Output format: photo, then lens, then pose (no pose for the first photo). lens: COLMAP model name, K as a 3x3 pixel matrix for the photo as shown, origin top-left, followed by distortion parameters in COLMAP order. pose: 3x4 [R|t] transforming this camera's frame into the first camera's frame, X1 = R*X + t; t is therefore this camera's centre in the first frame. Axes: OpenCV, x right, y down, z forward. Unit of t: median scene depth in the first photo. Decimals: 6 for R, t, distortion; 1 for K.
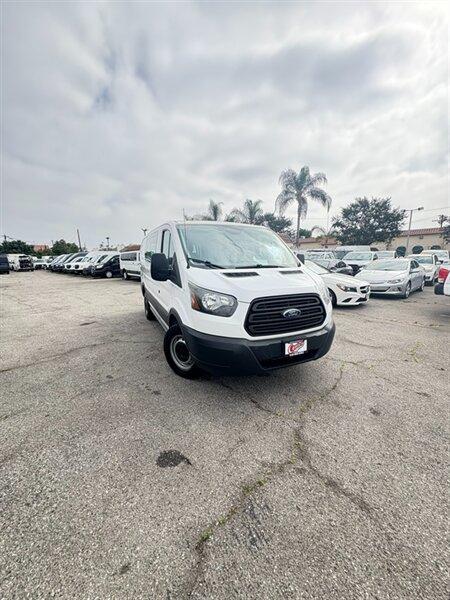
lens RADIAL K [[238.9, 0, 225.0], [0, 238.9, 300.0], [0, 0, 1]] dist [-0.000003, 0.000313]
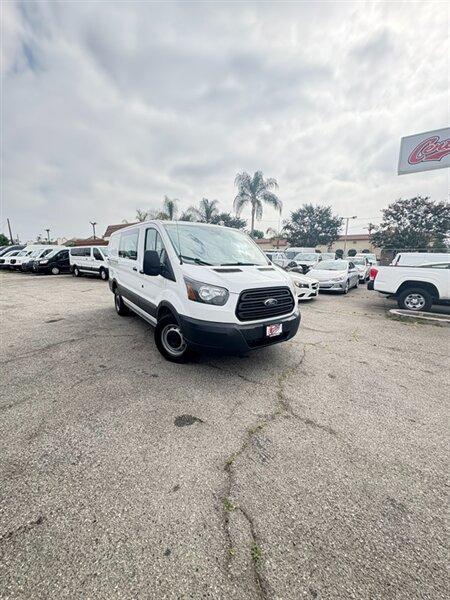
lens RADIAL K [[238.9, 0, 225.0], [0, 238.9, 300.0], [0, 0, 1]] dist [-0.000003, 0.000313]
pose [[0.981869, -0.010352, 0.189277, -0.160029], [0.009018, 0.999928, 0.007910, 0.027137], [-0.189345, -0.006059, 0.981892, -0.144457]]
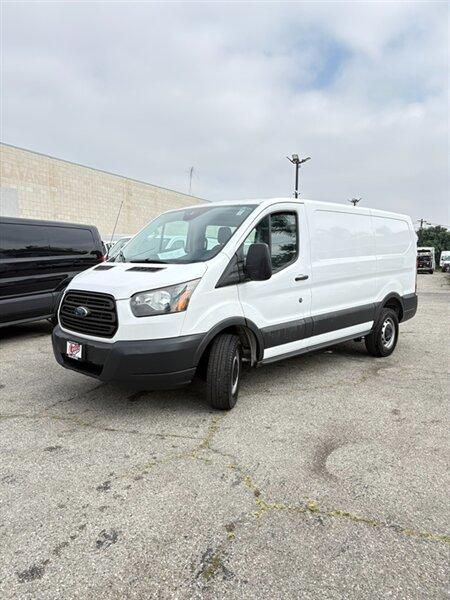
lens RADIAL K [[457.6, 0, 225.0], [0, 457.6, 300.0], [0, 0, 1]] dist [0.085190, -0.111216]
pose [[0.351377, 0.106329, -0.930176, 1.774152], [-0.156028, 0.986286, 0.053803, -0.140227], [0.923141, 0.126229, 0.363149, 0.746418]]
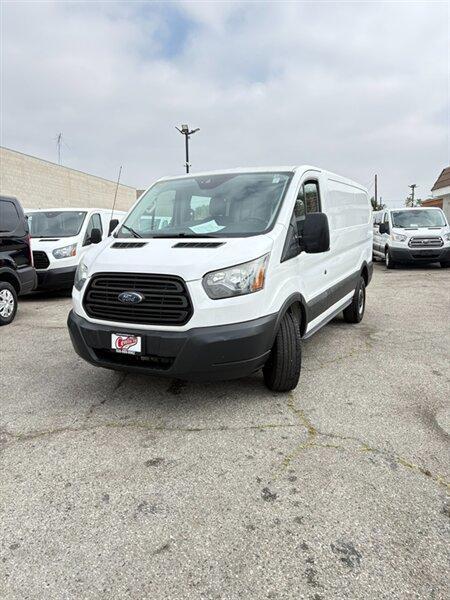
lens RADIAL K [[457.6, 0, 225.0], [0, 457.6, 300.0], [0, 0, 1]] dist [0.085190, -0.111216]
pose [[0.615012, 0.122928, -0.778877, 1.366766], [-0.113994, 0.991258, 0.066436, -0.057450], [0.780234, 0.047928, 0.623649, 0.289244]]
